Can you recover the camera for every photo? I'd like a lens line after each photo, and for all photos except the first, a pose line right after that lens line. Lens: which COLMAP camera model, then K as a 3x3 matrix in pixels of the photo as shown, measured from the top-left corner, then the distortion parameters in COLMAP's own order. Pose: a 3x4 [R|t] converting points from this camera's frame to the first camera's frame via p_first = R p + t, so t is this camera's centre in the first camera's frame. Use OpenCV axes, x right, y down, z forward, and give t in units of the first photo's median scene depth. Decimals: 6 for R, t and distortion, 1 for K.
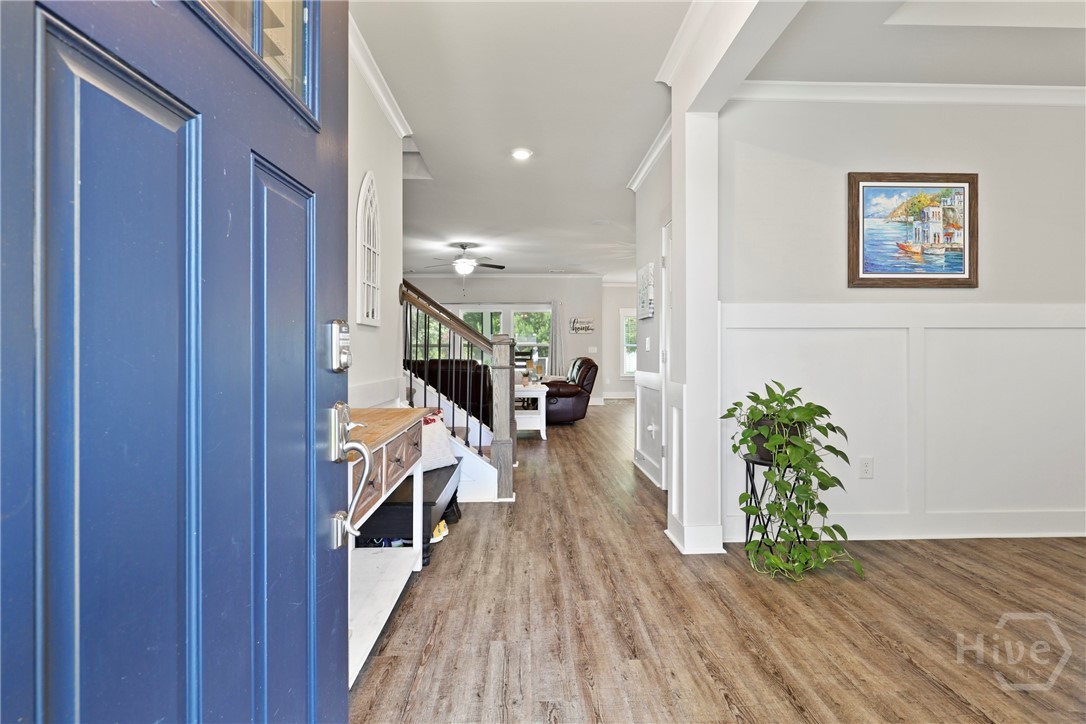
lens RADIAL K [[525.6, 0, 543.6], [0, 525.6, 352.2], [0, 0, 1]] dist [-0.001560, -0.000271]
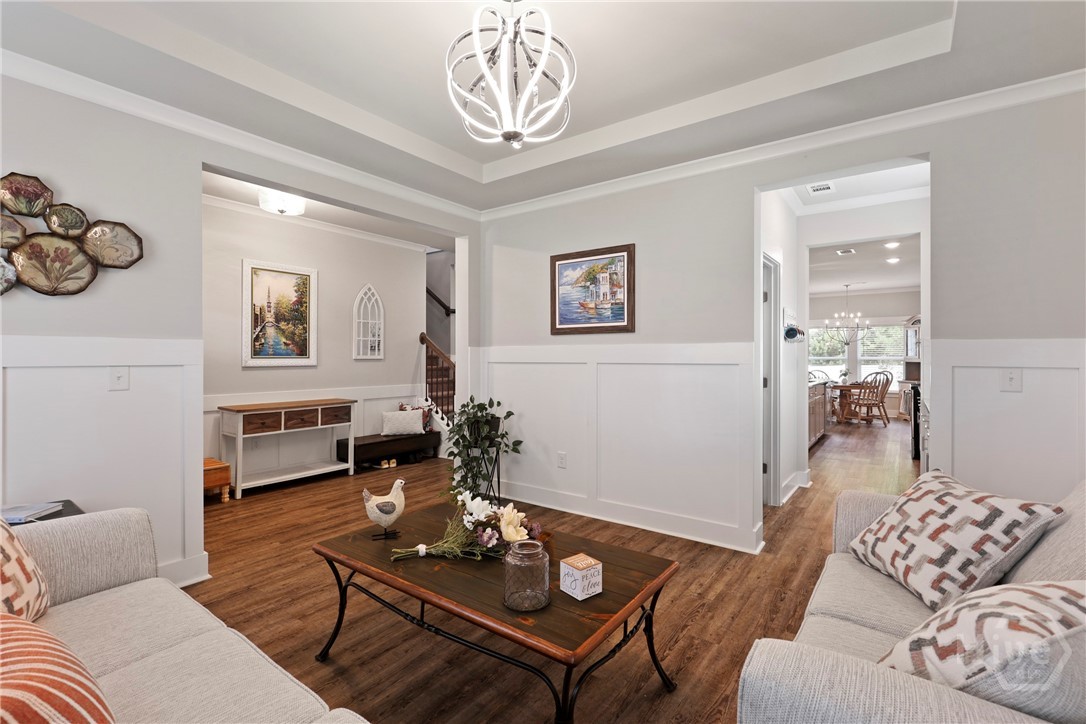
lens RADIAL K [[491.6, 0, 541.4], [0, 491.6, 357.4], [0, 0, 1]] dist [-0.003259, -0.000544]
pose [[0.784754, 0.002024, -0.619804, 1.400050], [-0.000253, 0.999996, 0.002945, -0.064691], [0.619807, -0.002155, 0.784751, -0.085697]]
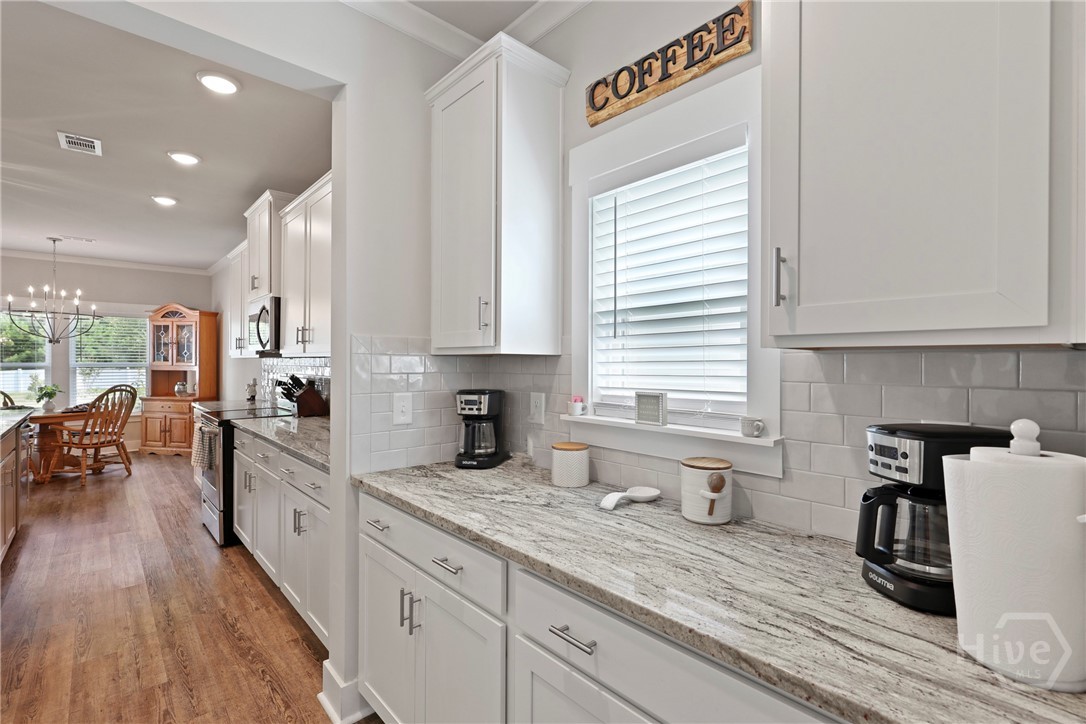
lens RADIAL K [[491.6, 0, 546.9], [0, 491.6, 356.7], [0, 0, 1]] dist [-0.003259, -0.000544]
pose [[0.757883, 0.004425, 0.652375, 1.193216], [-0.003526, 0.999990, -0.002687, -0.086195], [-0.652381, -0.000263, 0.757891, 1.004695]]
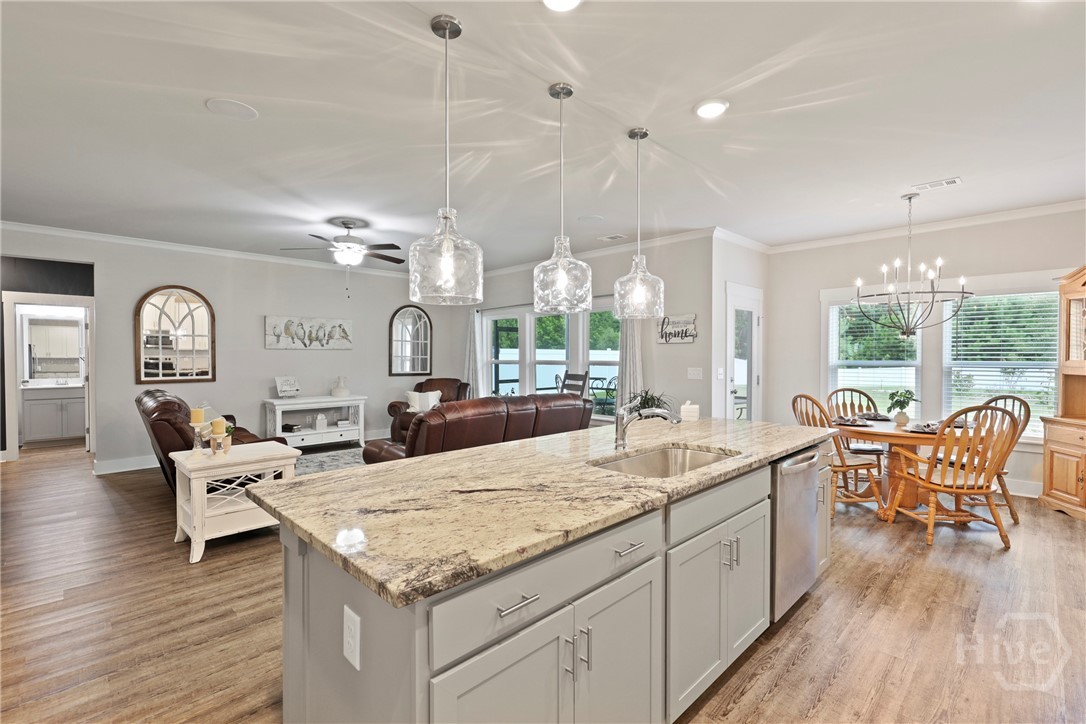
lens RADIAL K [[491.6, 0, 544.8], [0, 491.6, 360.3], [0, 0, 1]] dist [-0.003259, -0.000544]
pose [[0.682949, 0.009342, -0.730407, 1.294722], [0.000068, 0.999917, 0.012853, -0.082859], [0.730466, -0.008827, 0.682892, 1.857455]]
